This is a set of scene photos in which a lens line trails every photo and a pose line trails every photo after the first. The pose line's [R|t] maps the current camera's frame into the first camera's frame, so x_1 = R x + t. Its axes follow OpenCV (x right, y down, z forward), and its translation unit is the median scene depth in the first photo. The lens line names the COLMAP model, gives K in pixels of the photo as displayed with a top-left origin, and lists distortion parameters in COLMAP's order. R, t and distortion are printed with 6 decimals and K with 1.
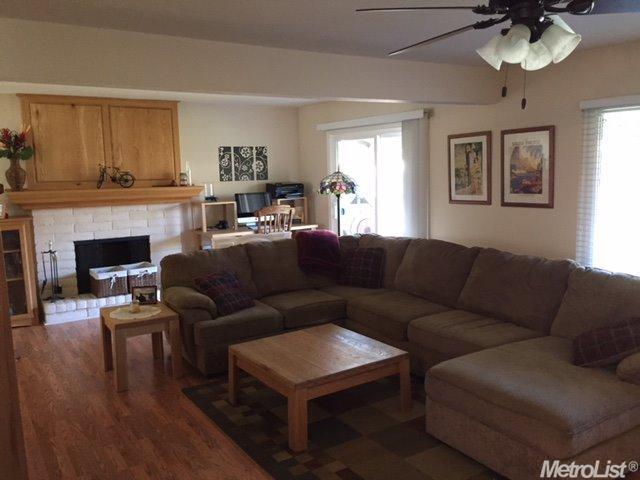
lens RADIAL K [[552.3, 0, 319.9], [0, 552.3, 237.3], [0, 0, 1]] dist [0.078536, -0.116509]
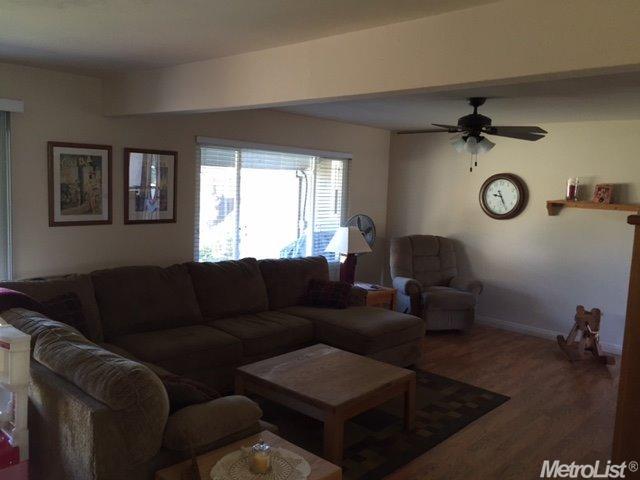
lens RADIAL K [[552.3, 0, 320.2], [0, 552.3, 242.0], [0, 0, 1]] dist [0.078536, -0.116509]
pose [[-0.243700, -0.086865, 0.965953, -0.682634], [0.087445, 0.989956, 0.111085, -0.100943], [-0.965900, 0.111539, -0.233656, 0.870570]]
